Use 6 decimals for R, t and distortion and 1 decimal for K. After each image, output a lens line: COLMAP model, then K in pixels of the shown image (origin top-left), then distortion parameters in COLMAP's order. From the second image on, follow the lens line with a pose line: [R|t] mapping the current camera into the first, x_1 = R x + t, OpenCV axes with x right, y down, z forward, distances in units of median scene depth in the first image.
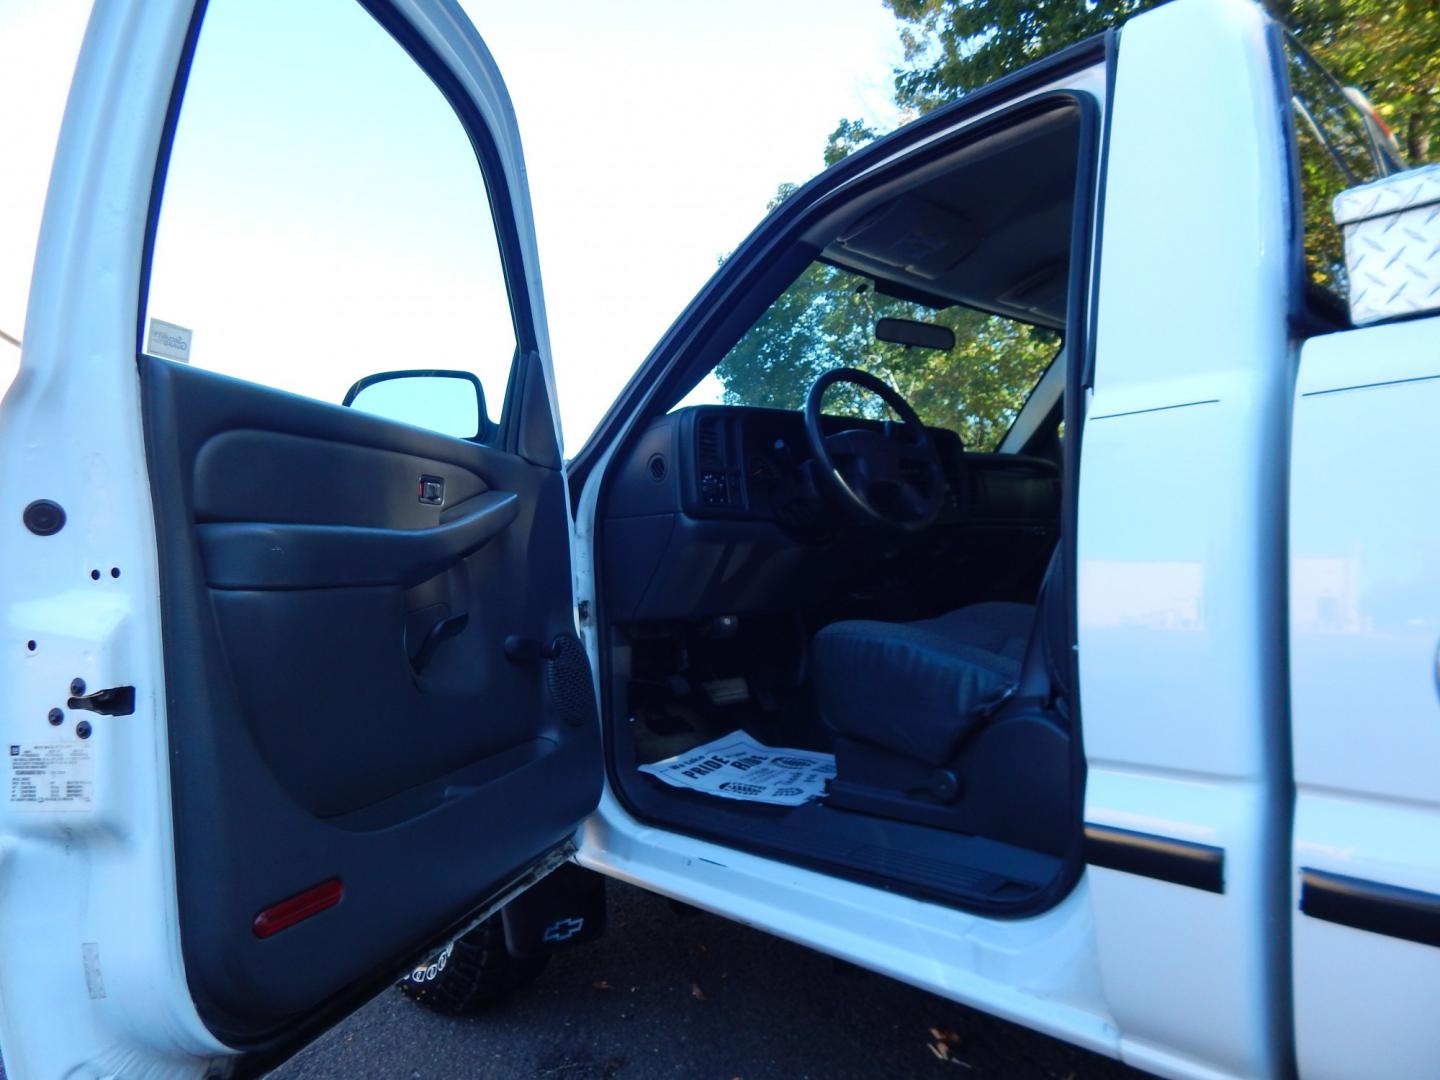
lens RADIAL K [[953.2, 0, 720.0], [0, 953.2, 540.0], [0, 0, 1]] dist [-0.001653, 0.000922]
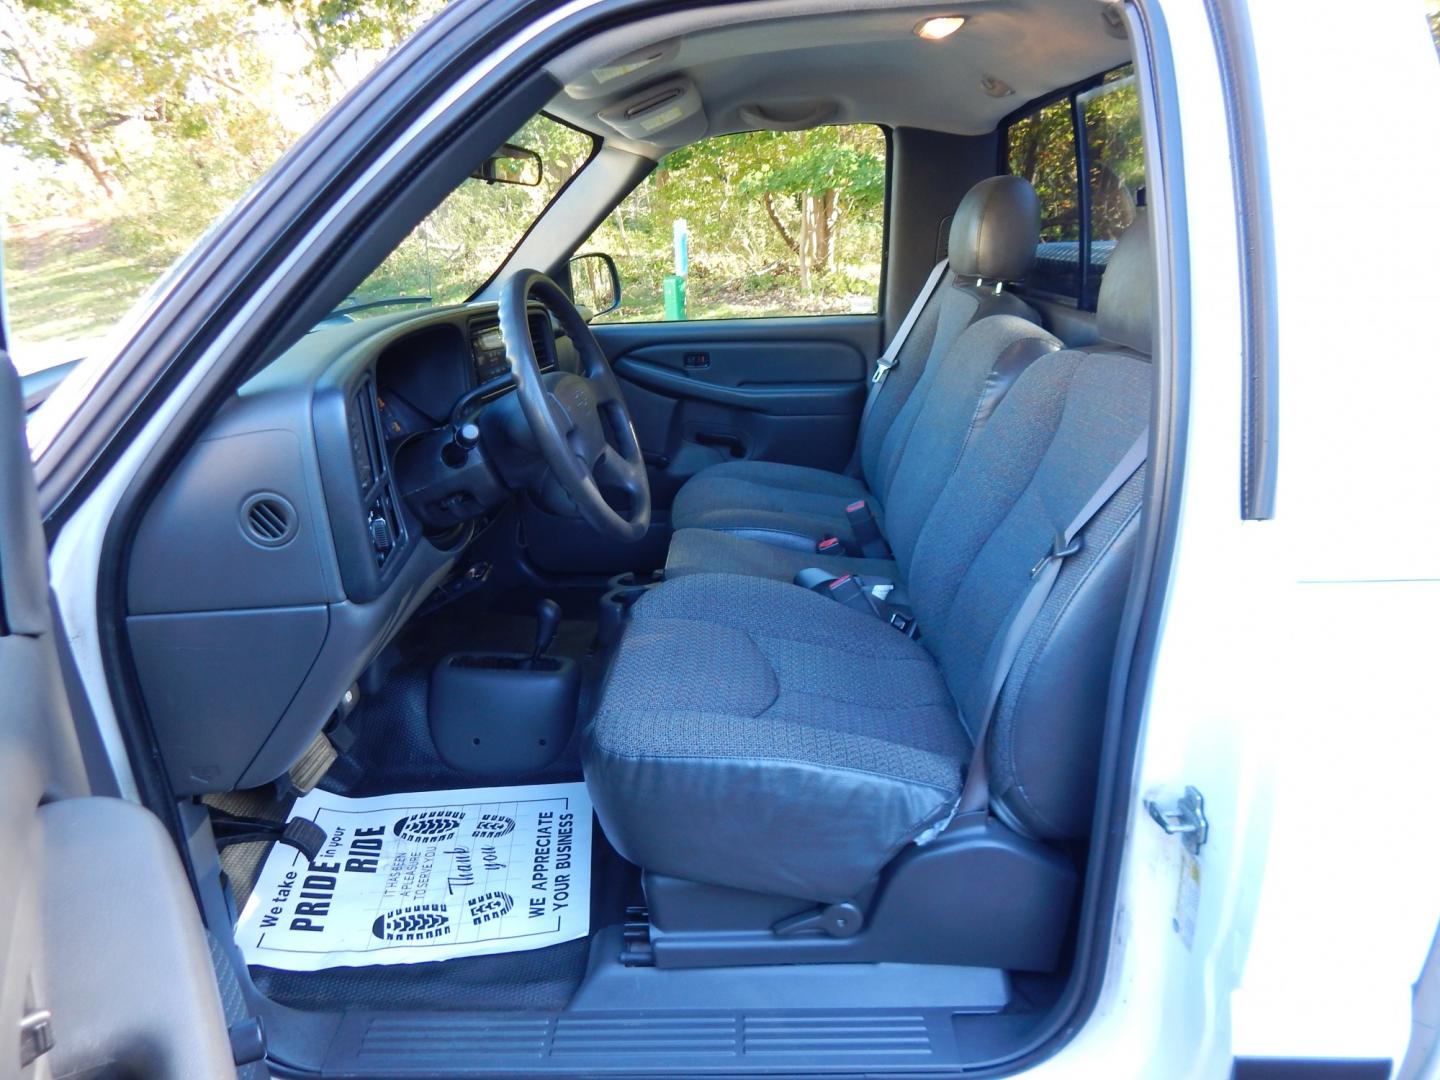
lens RADIAL K [[944.9, 0, 715.5], [0, 944.9, 539.9], [0, 0, 1]] dist [-0.006683, -0.004626]
pose [[0.705935, -0.212807, 0.675551, -0.227264], [-0.015217, 0.949018, 0.314854, -0.215872], [-0.708113, -0.232546, 0.666707, 0.497687]]
